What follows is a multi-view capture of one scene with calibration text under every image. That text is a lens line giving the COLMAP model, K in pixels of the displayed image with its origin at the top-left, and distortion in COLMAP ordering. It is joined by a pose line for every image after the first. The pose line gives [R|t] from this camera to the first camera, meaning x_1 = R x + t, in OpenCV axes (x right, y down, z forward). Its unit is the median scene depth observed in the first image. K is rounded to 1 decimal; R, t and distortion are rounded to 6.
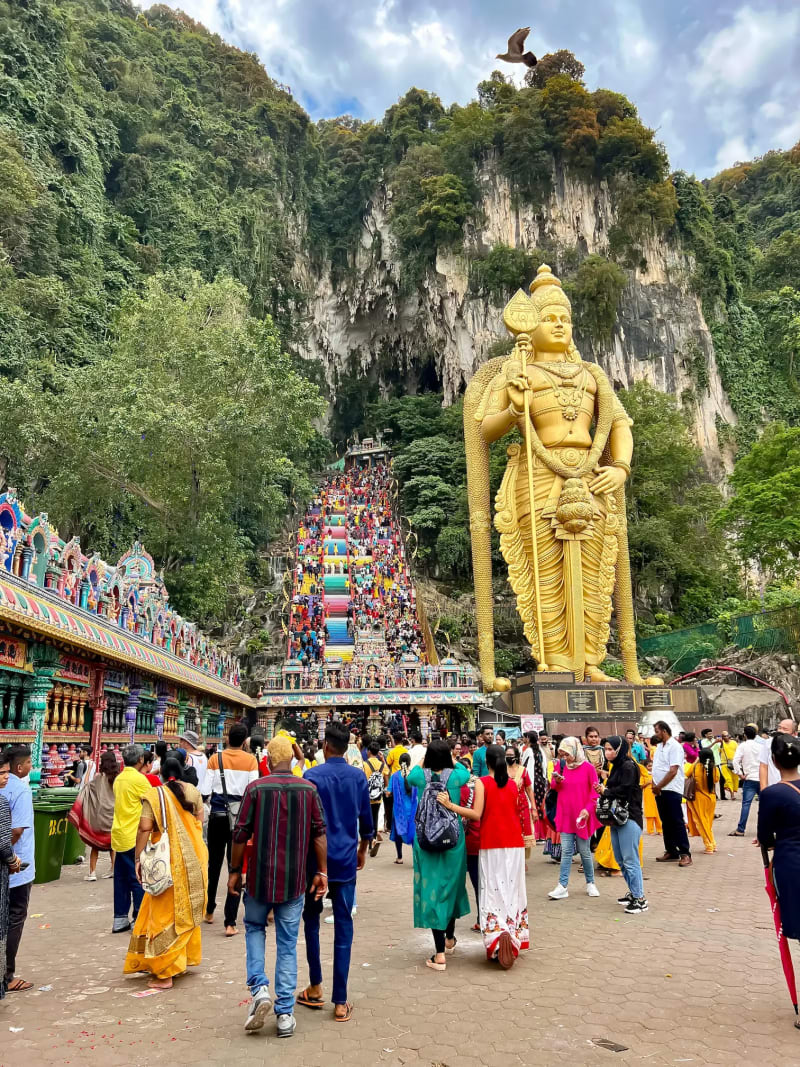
lens RADIAL K [[821.8, 0, 402.8], [0, 821.8, 532.3], [0, 0, 1]] dist [-0.035369, -0.002142]
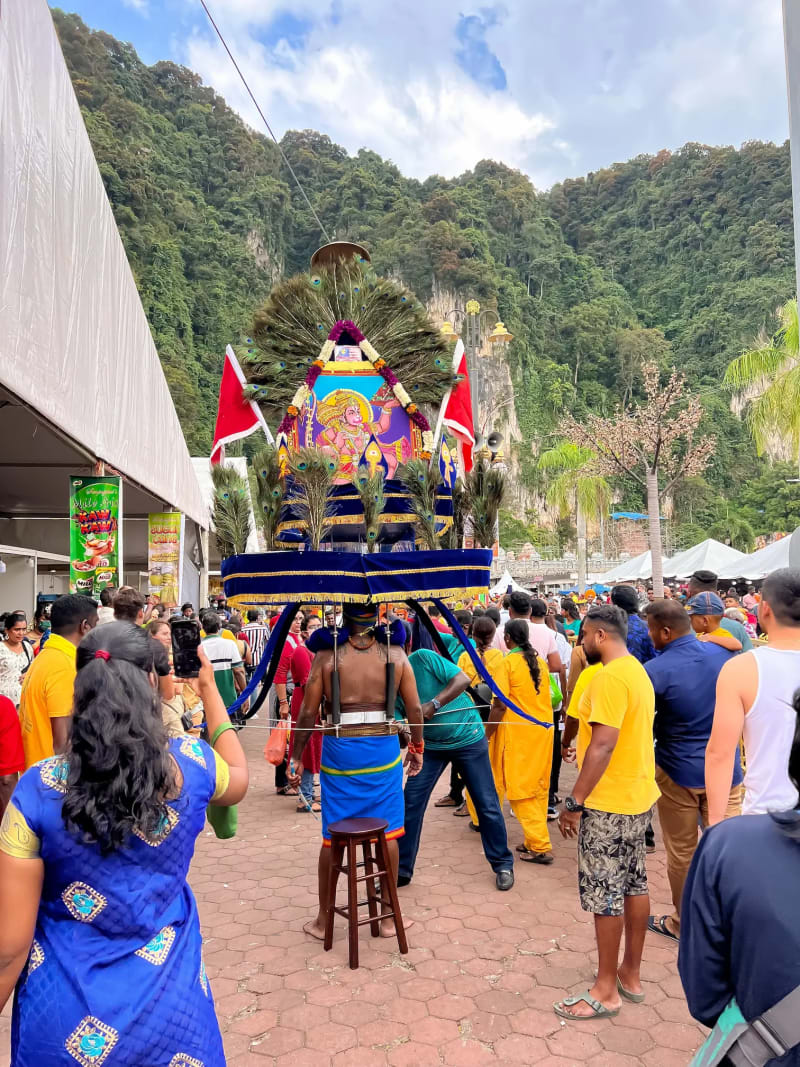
lens RADIAL K [[821.8, 0, 400.8], [0, 821.8, 534.4], [0, 0, 1]] dist [-0.035369, -0.002142]
pose [[0.998539, 0.006615, 0.053631, 0.018520], [-0.015614, 0.985464, 0.169167, -0.147223], [-0.051733, -0.169757, 0.984127, -0.560560]]
